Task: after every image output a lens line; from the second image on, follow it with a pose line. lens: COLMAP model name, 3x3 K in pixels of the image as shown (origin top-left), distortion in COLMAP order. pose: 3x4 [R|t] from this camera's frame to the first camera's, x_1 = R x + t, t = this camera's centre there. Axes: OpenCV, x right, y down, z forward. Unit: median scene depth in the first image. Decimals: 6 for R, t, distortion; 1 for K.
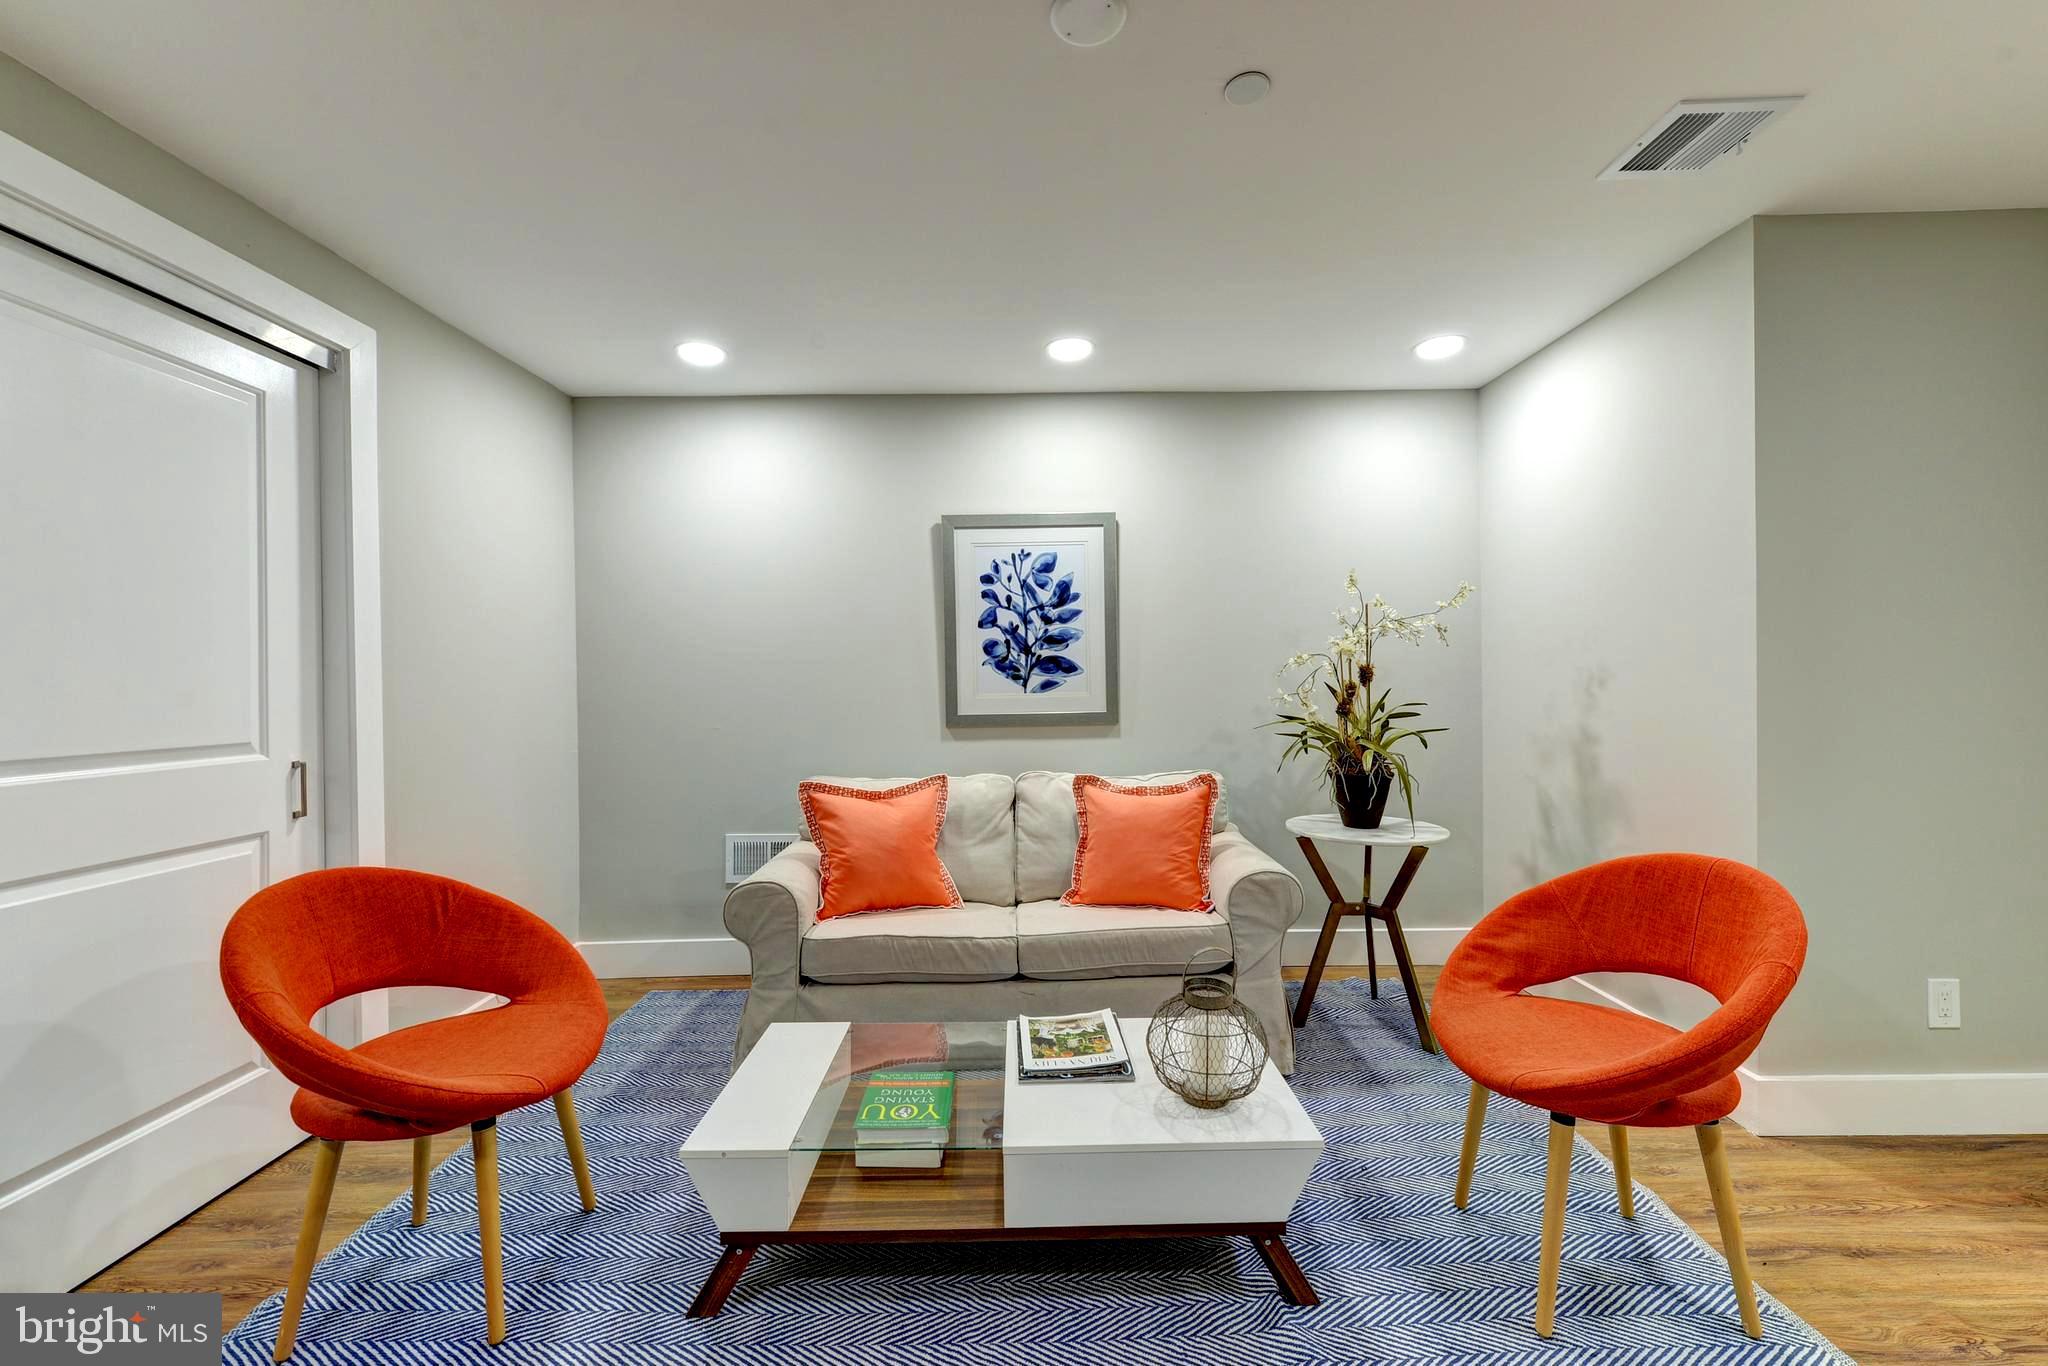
lens RADIAL K [[810.3, 0, 1031.0], [0, 810.3, 681.5], [0, 0, 1]] dist [0.027502, -0.008864]
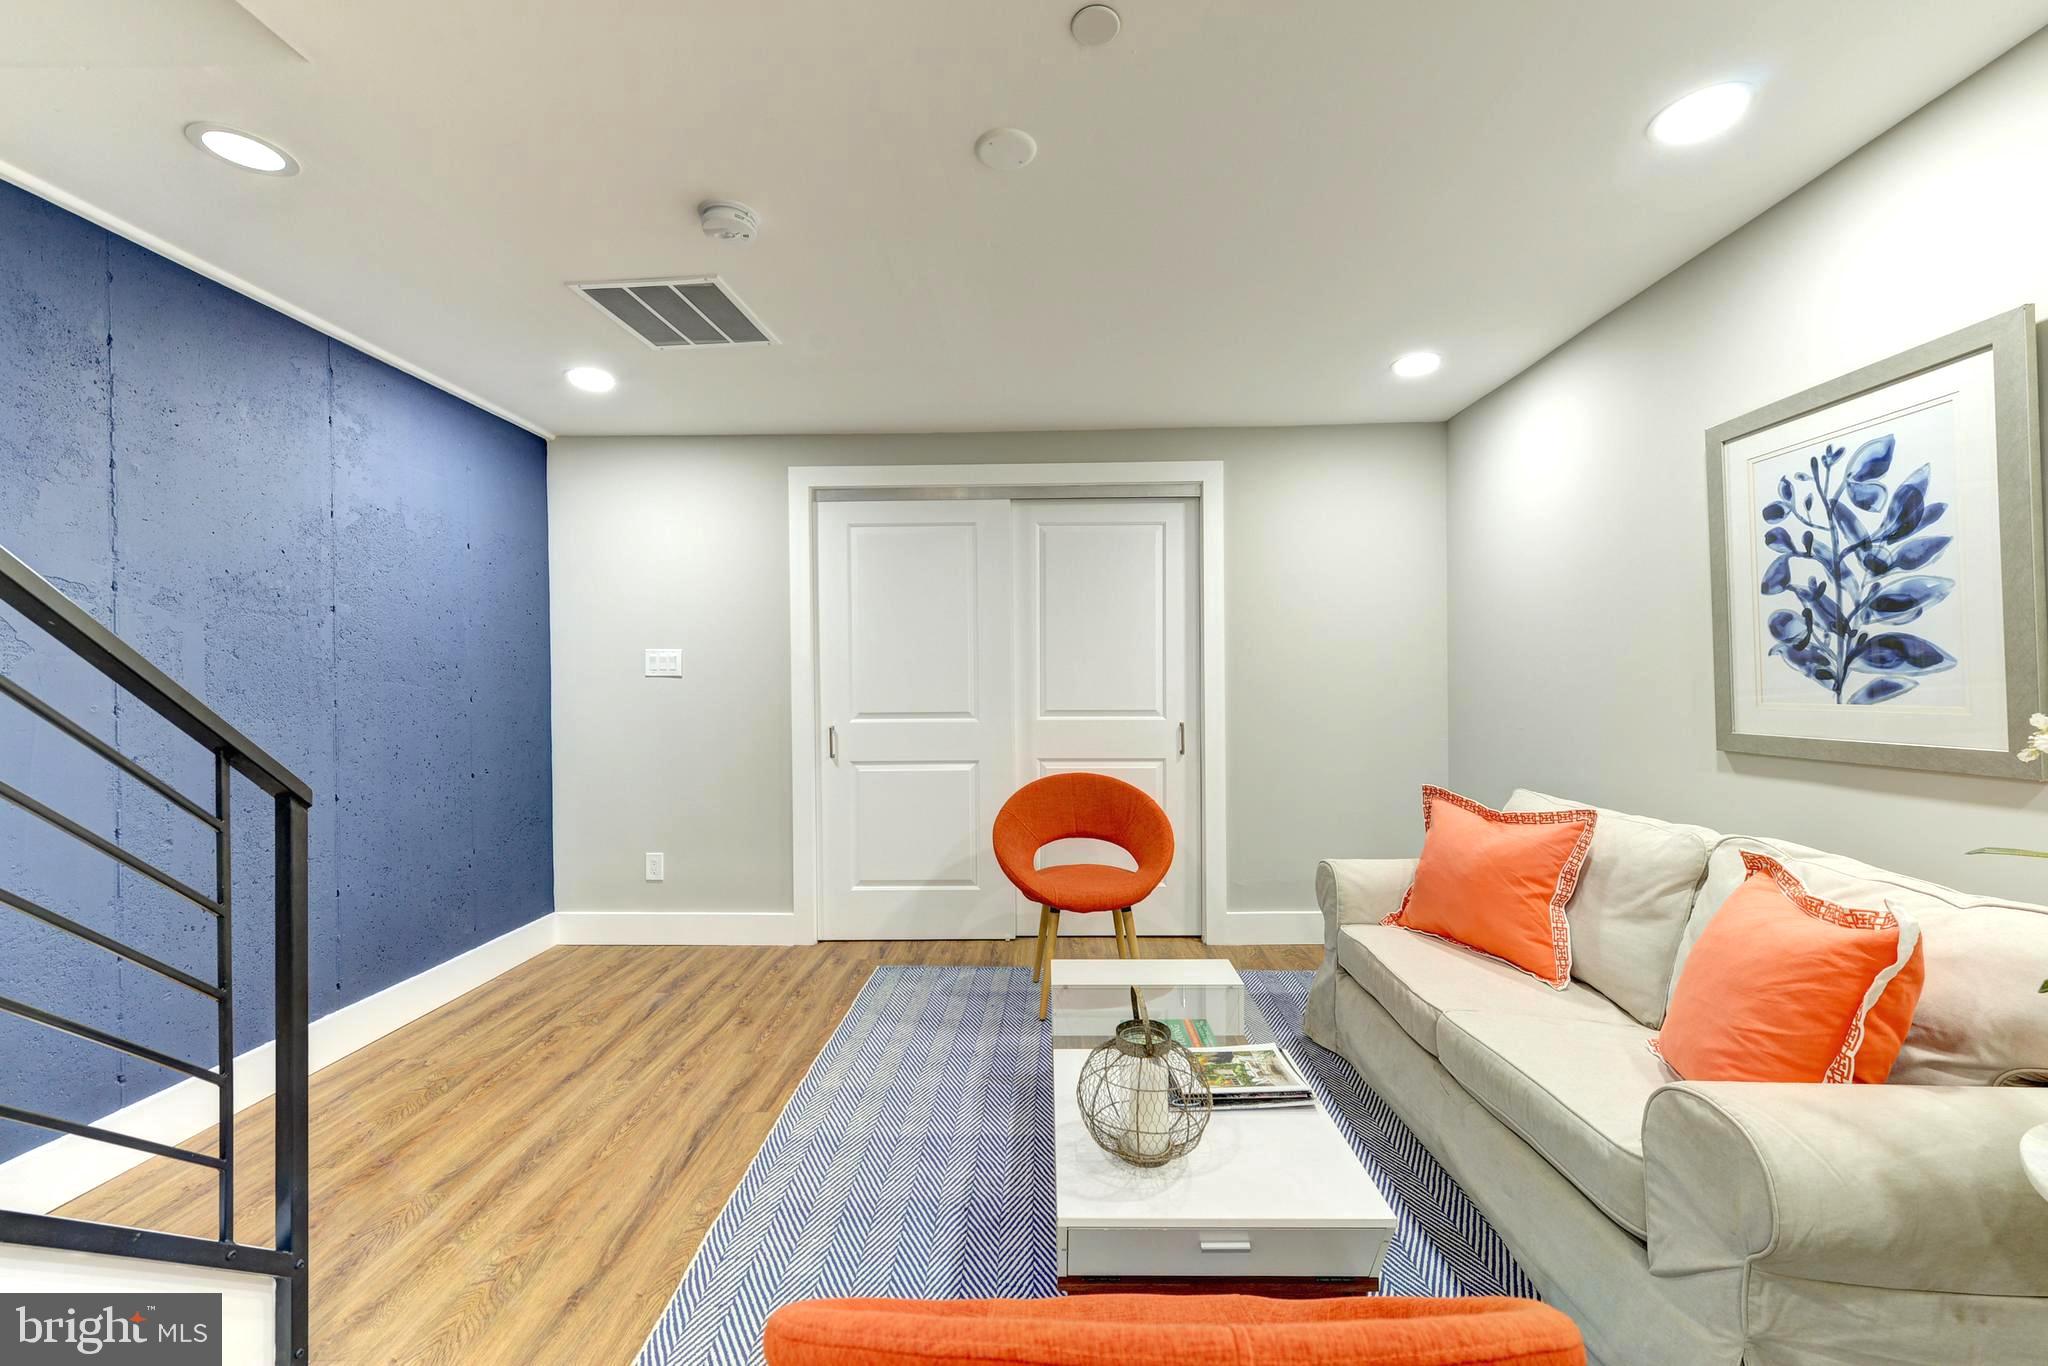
lens RADIAL K [[810.3, 0, 1031.0], [0, 810.3, 681.5], [0, 0, 1]] dist [0.027502, -0.008864]
pose [[-0.028432, 0.013443, -0.999505, 0.574293], [0.008272, 0.999878, 0.013212, -0.012835], [0.999561, -0.007892, -0.028540, 0.464766]]
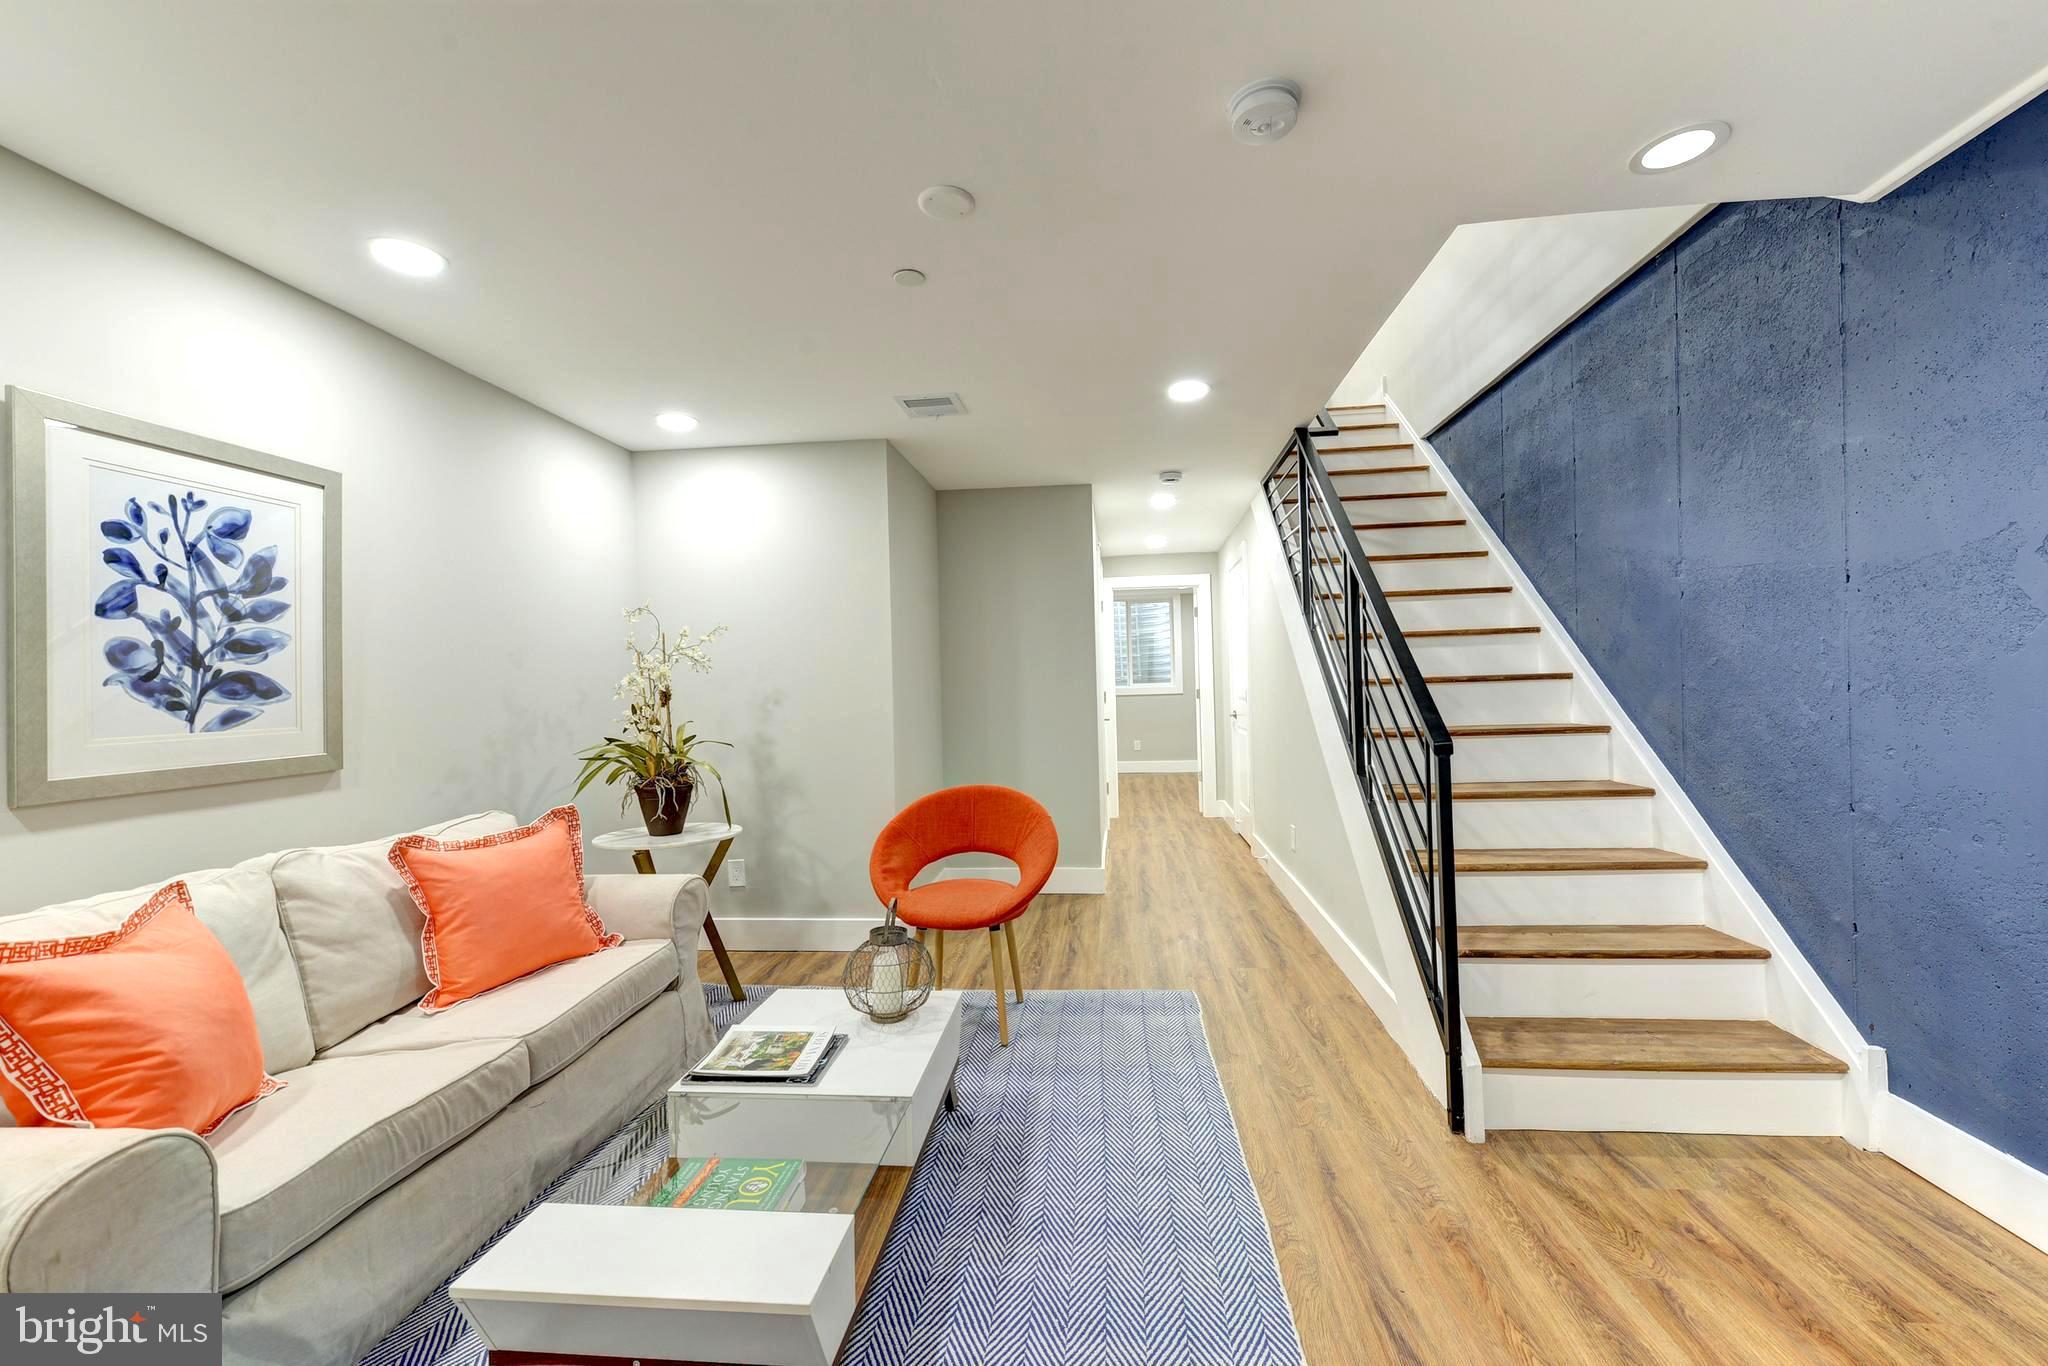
lens RADIAL K [[810.3, 0, 1031.0], [0, 810.3, 681.5], [0, 0, 1]] dist [0.027502, -0.008864]
pose [[0.111417, 0.016738, 0.993633, -0.544273], [0.023692, 0.999529, -0.019494, 0.003196], [-0.993491, 0.025713, 0.110968, 0.318321]]
